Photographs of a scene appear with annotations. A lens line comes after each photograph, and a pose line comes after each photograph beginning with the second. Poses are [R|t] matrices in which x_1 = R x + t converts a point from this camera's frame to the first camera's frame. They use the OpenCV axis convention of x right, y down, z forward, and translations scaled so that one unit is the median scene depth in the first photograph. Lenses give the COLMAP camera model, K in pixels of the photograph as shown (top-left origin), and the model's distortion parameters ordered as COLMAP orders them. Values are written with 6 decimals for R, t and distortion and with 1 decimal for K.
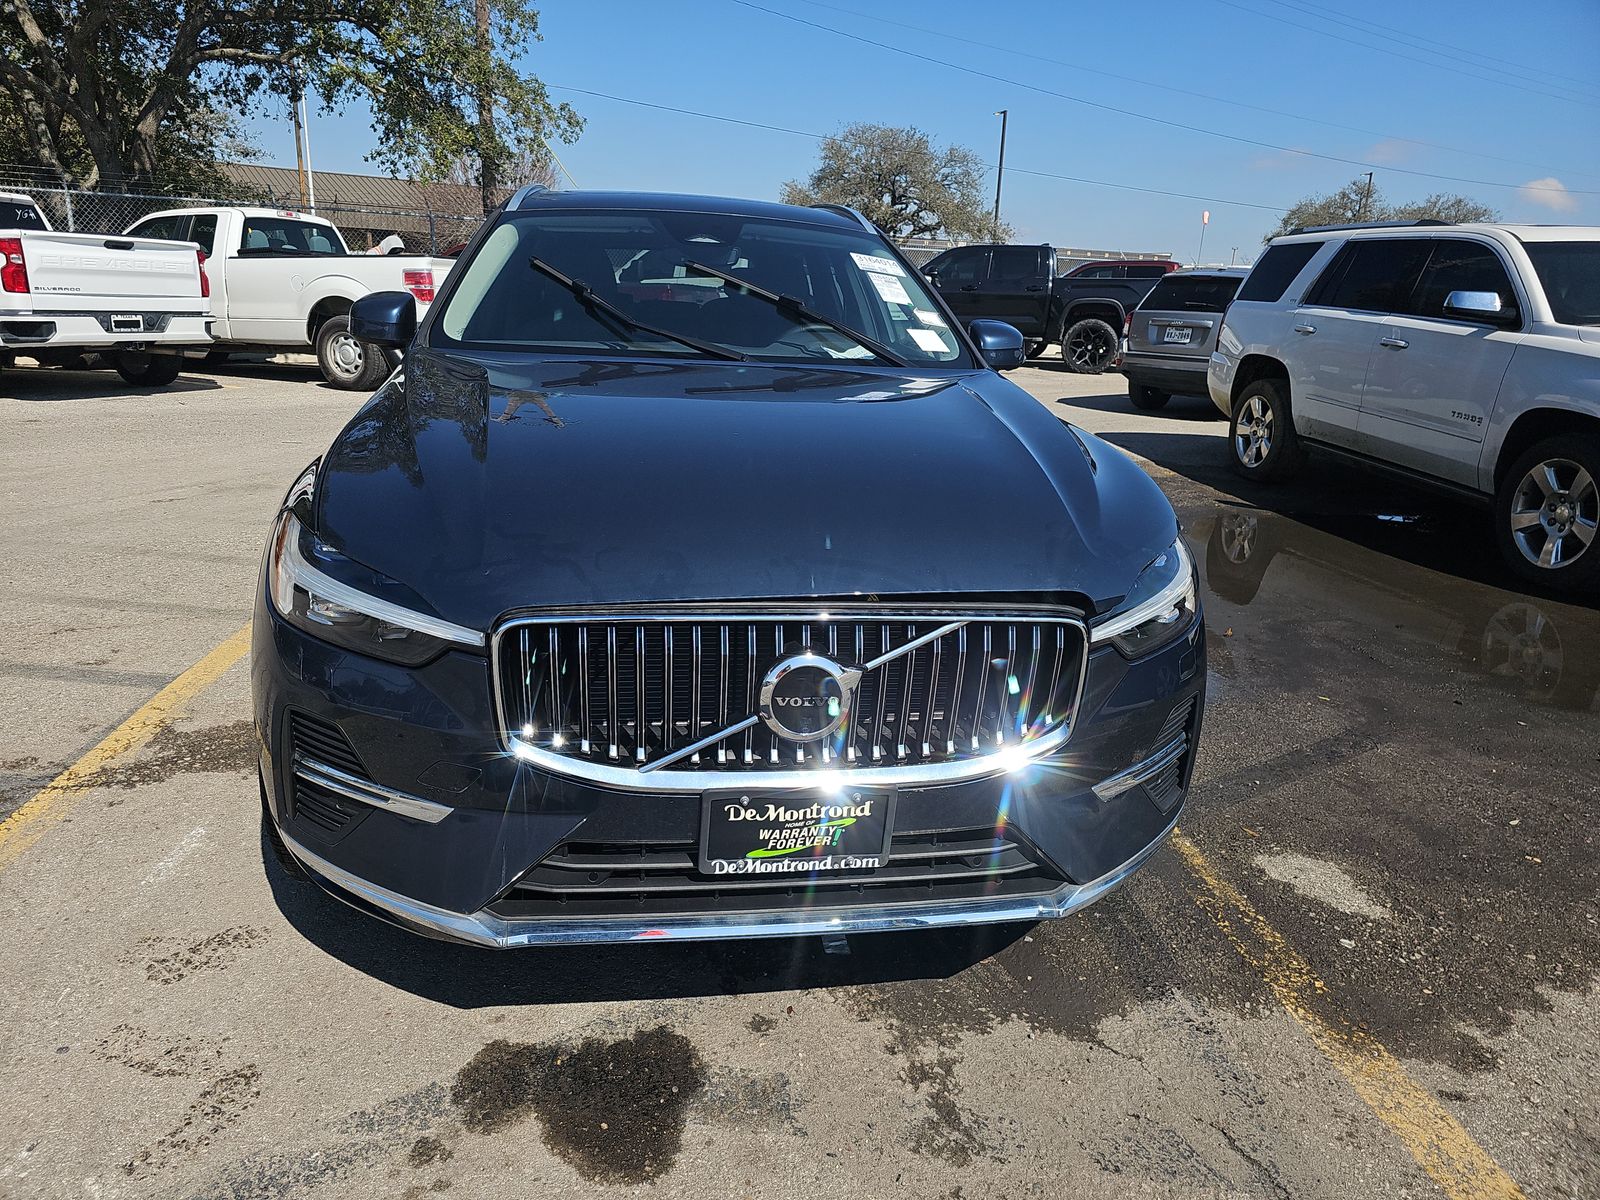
lens RADIAL K [[1040.2, 0, 800.0], [0, 1040.2, 600.0], [0, 0, 1]] dist [0.047984, -0.040494]
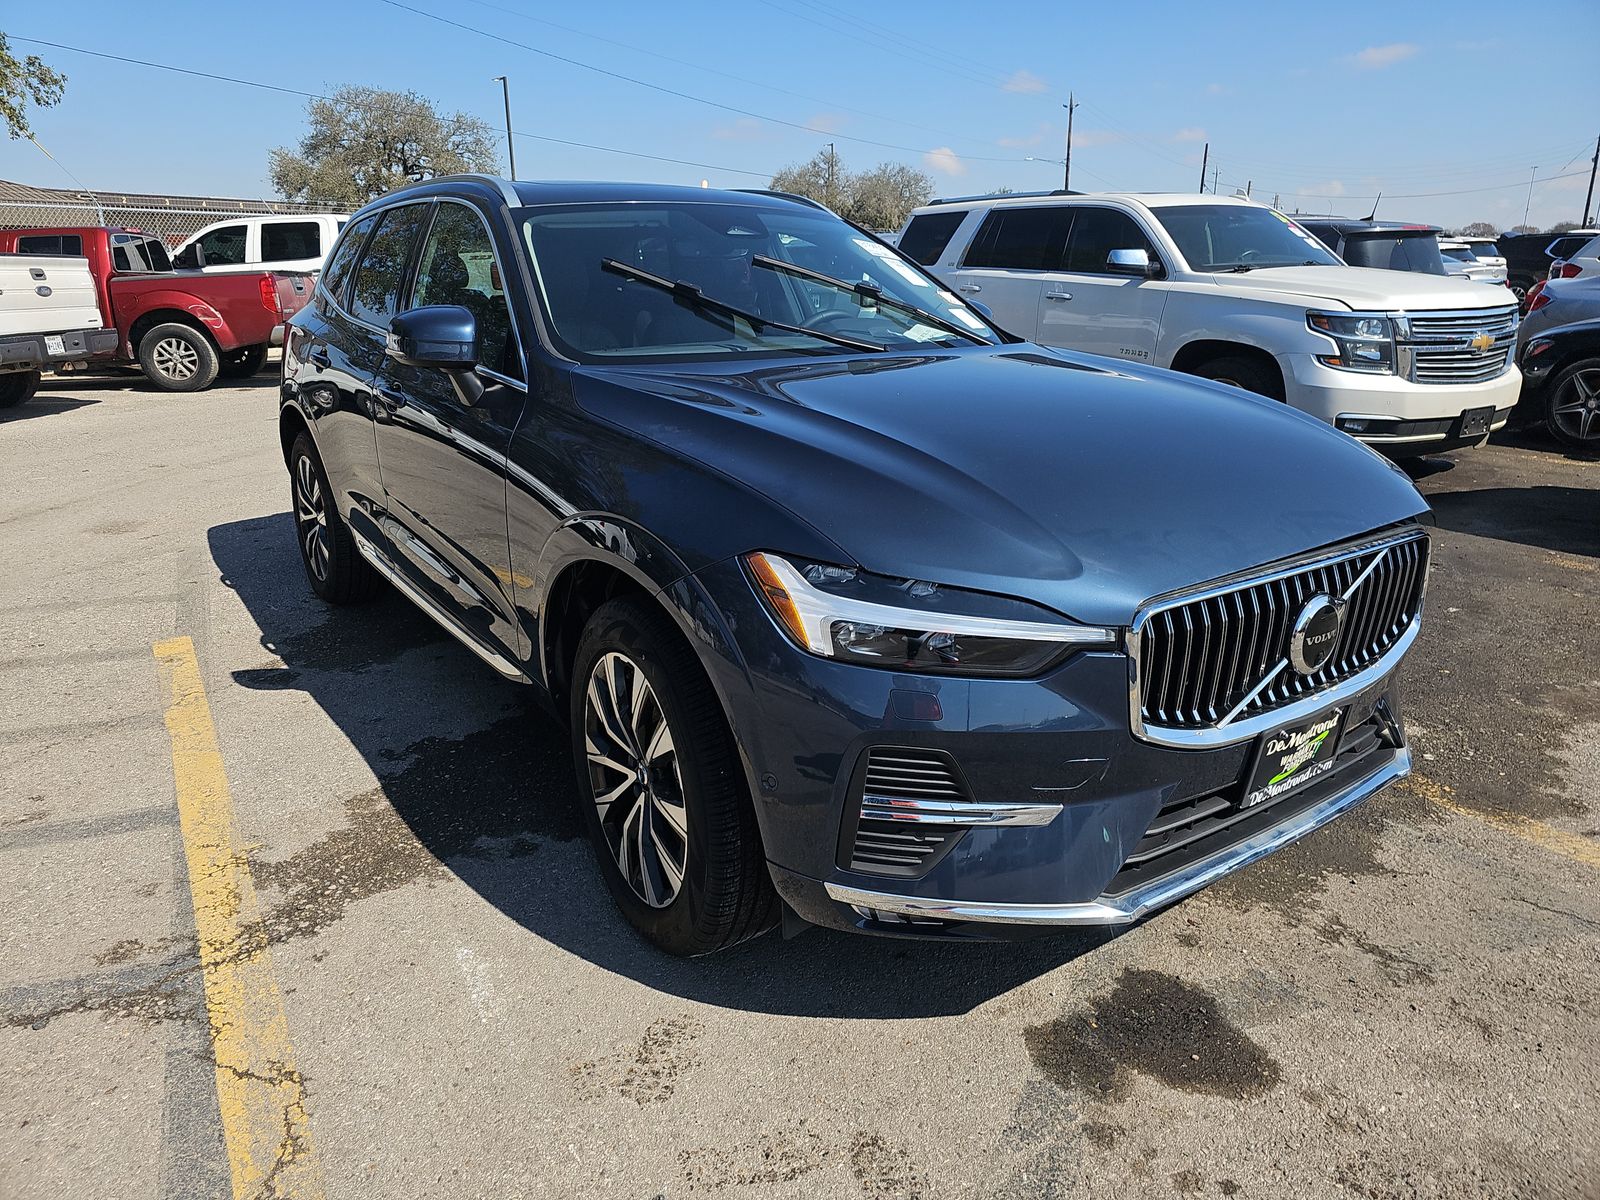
lens RADIAL K [[1030.4, 0, 800.0], [0, 1030.4, 600.0], [0, 0, 1]] dist [0.061696, -0.043097]
pose [[0.899567, -0.176677, 0.399456, -0.257714], [0.165518, 0.984220, 0.062572, -0.029444], [-0.404208, 0.009829, 0.914615, 0.047213]]
